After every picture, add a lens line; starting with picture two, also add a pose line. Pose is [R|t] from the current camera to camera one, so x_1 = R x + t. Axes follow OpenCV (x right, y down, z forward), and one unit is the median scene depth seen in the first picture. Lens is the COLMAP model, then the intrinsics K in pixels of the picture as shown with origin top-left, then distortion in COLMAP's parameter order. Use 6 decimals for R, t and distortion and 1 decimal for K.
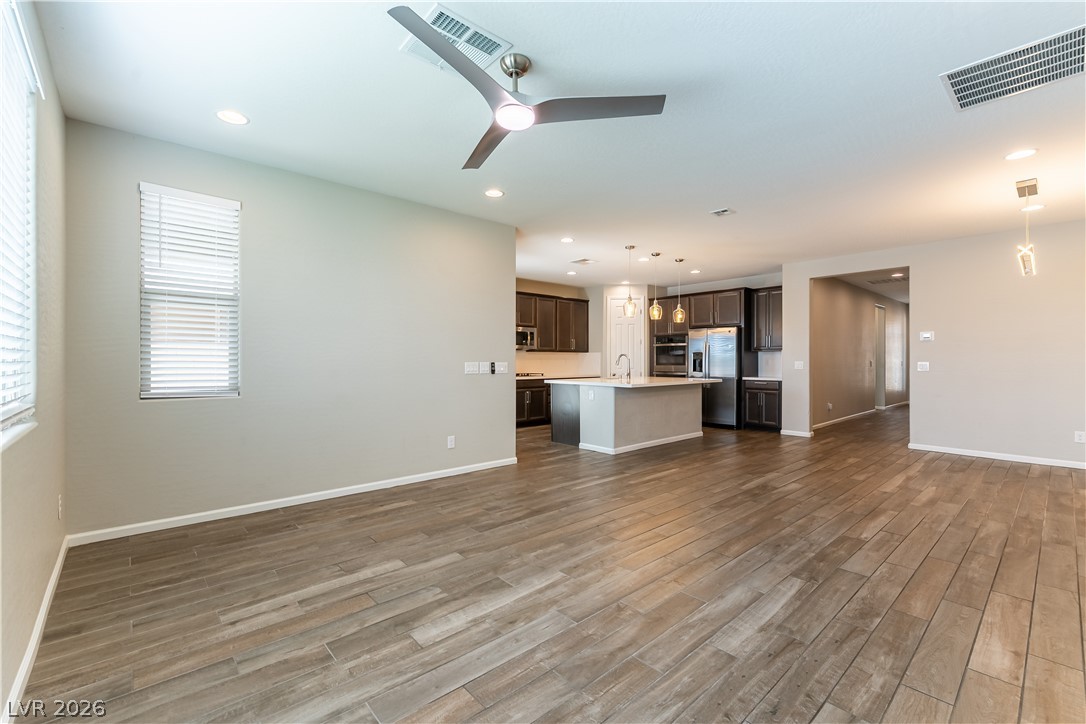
lens RADIAL K [[466.0, 0, 545.4], [0, 466.0, 362.4], [0, 0, 1]] dist [0.000166, -0.000132]
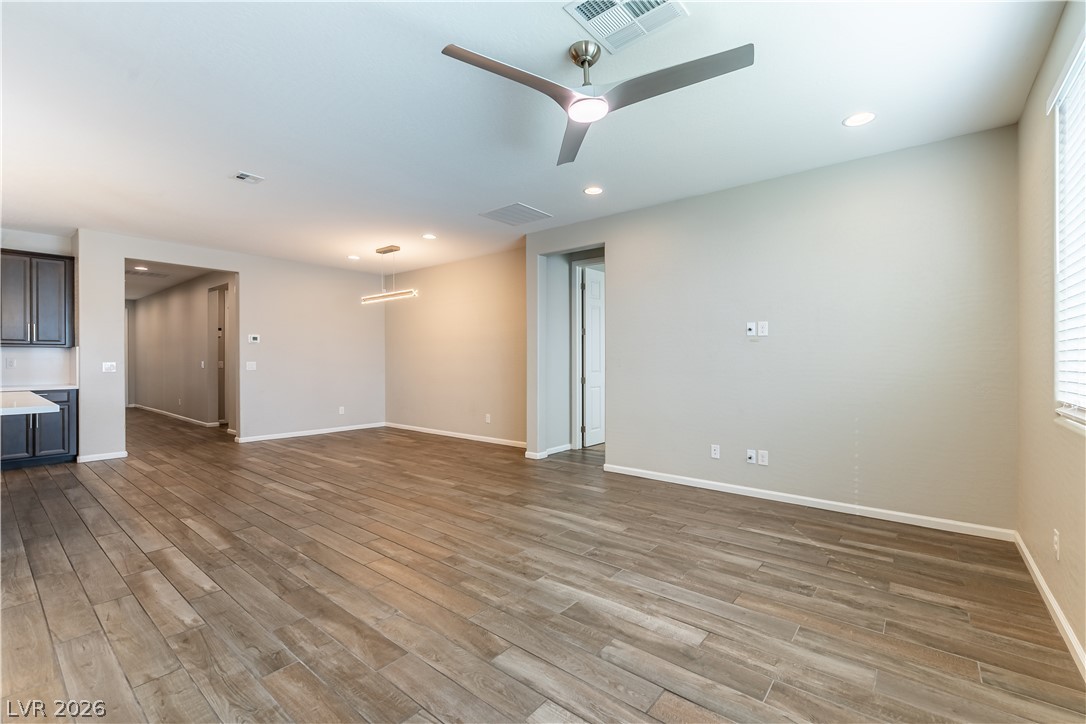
lens RADIAL K [[466.0, 0, 545.4], [0, 466.0, 362.4], [0, 0, 1]] dist [0.000166, -0.000132]
pose [[-0.156684, -0.004260, 0.987640, -0.610157], [0.004733, 0.999976, 0.005064, -0.004021], [-0.987637, 0.005467, -0.156660, 0.748639]]
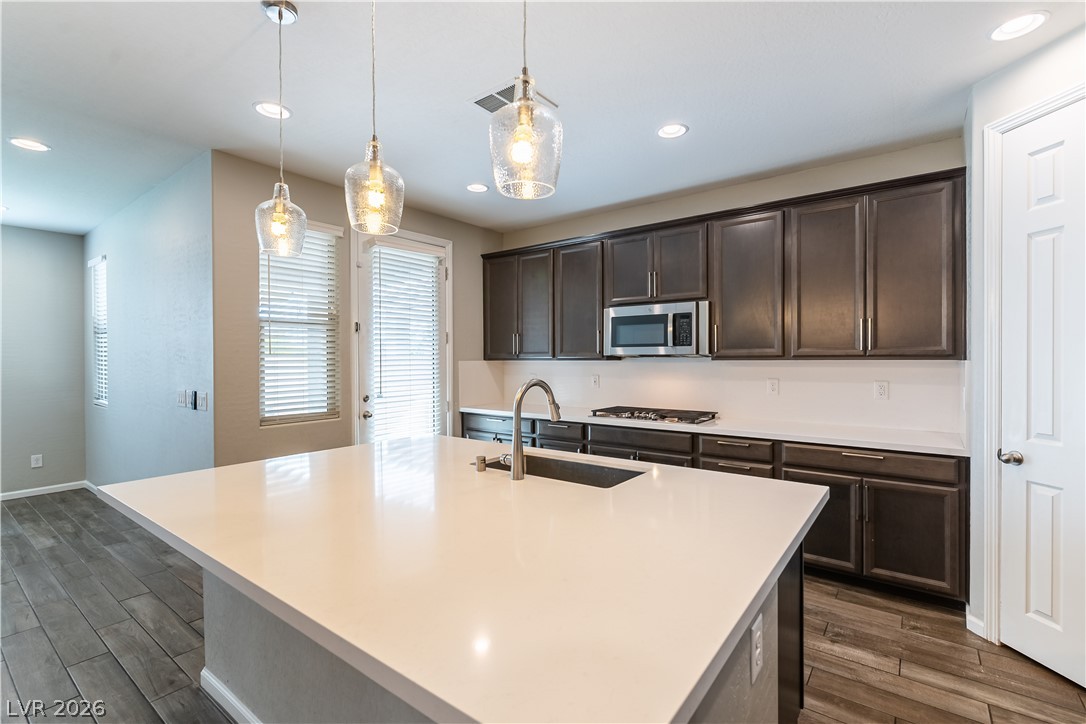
lens RADIAL K [[493.7, 0, 554.0], [0, 493.7, 357.7], [0, 0, 1]] dist [0.001186, 0.000201]
pose [[0.193729, 0.000085, -0.981055, 0.814711], [0.002366, 0.999997, 0.000554, -0.057041], [0.981052, -0.002429, 0.193729, 1.749979]]
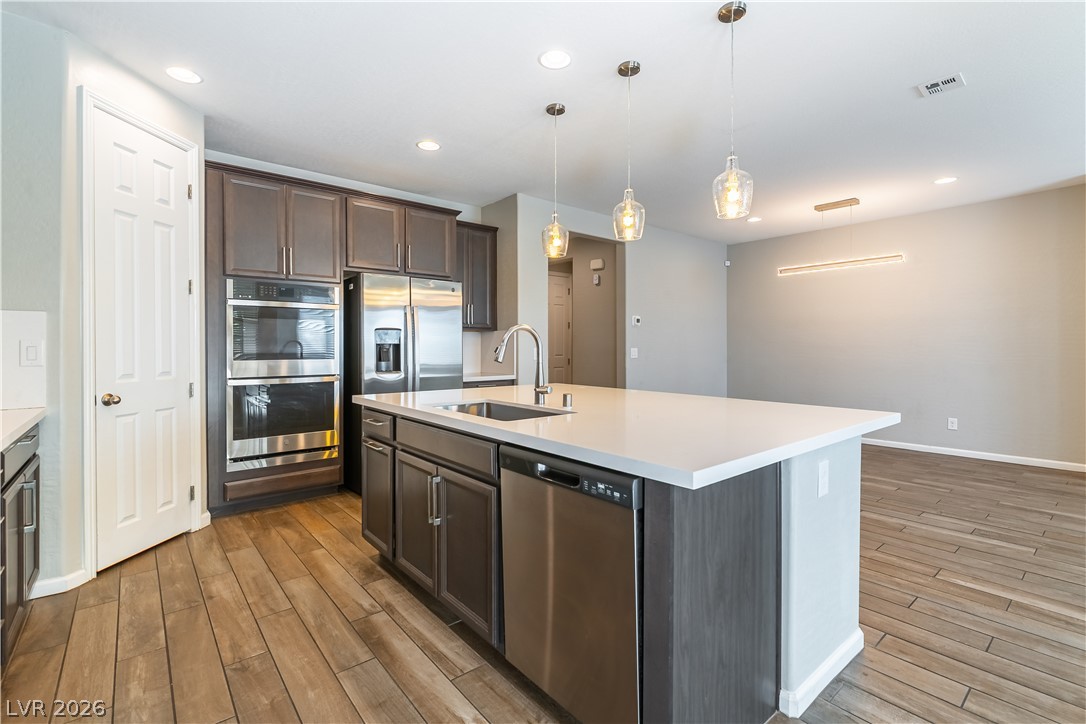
lens RADIAL K [[493.3, 0, 545.5], [0, 493.3, 348.2], [0, 0, 1]] dist [0.001419, -0.000045]
pose [[0.032191, -0.003282, 0.999476, -0.288494], [0.003194, 0.999990, 0.003181, -0.007413], [-0.999477, 0.003090, 0.032201, 1.781751]]
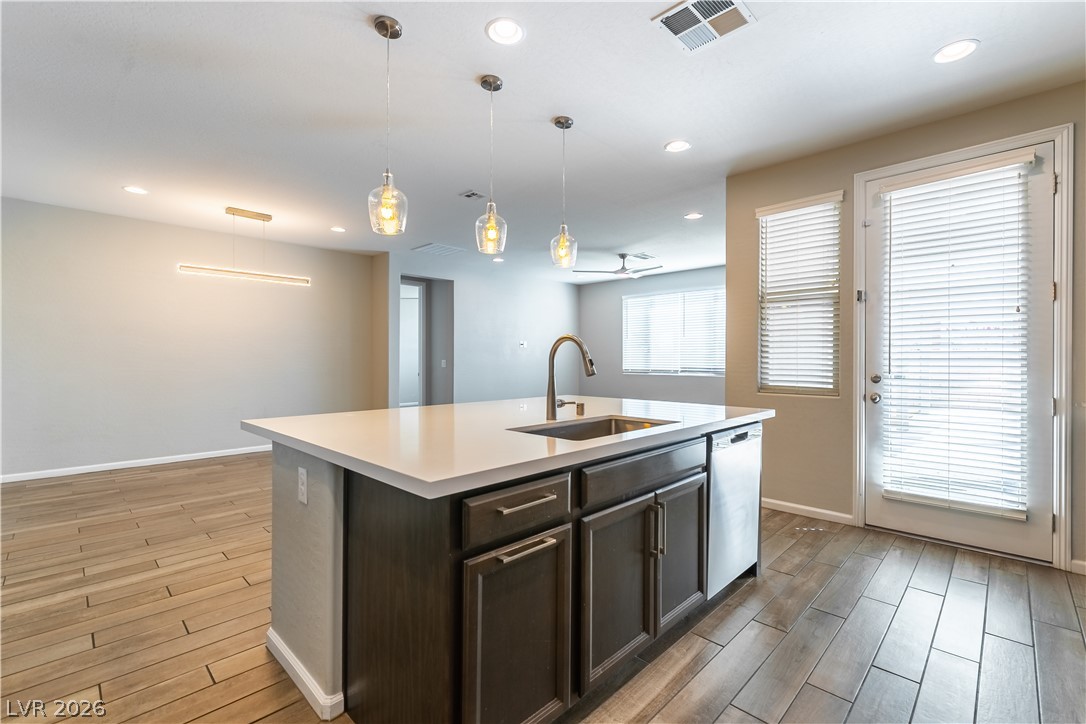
lens RADIAL K [[477.3, 0, 548.3], [0, 477.3, 358.4], [0, 0, 1]] dist [0.000256, 0.000052]
pose [[-0.997611, -0.002074, -0.069053, 0.365555], [-0.002165, 0.999997, 0.001233, -0.007928], [0.069051, 0.001380, -0.997612, 2.361768]]
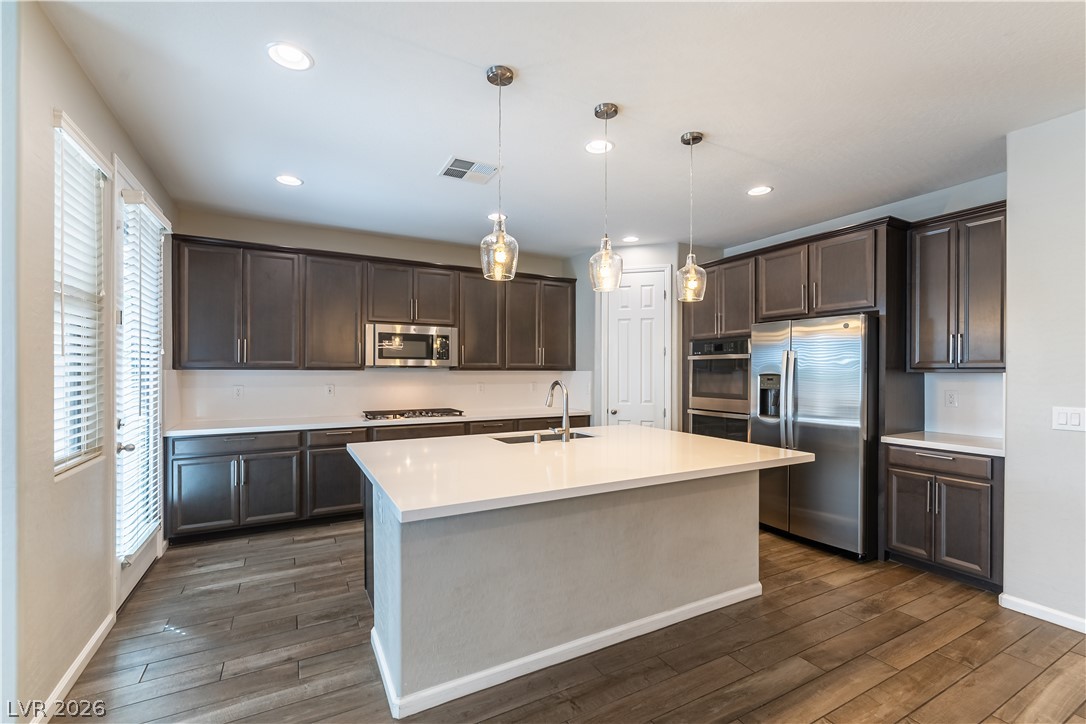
lens RADIAL K [[467.9, 0, 541.2], [0, 467.9, 371.6], [0, 0, 1]] dist [-0.001714, -0.000103]
pose [[0.971525, 0.002848, -0.236922, 0.463020], [-0.003252, 0.999994, -0.001314, -0.047344], [0.236916, 0.002048, 0.971528, 1.067960]]
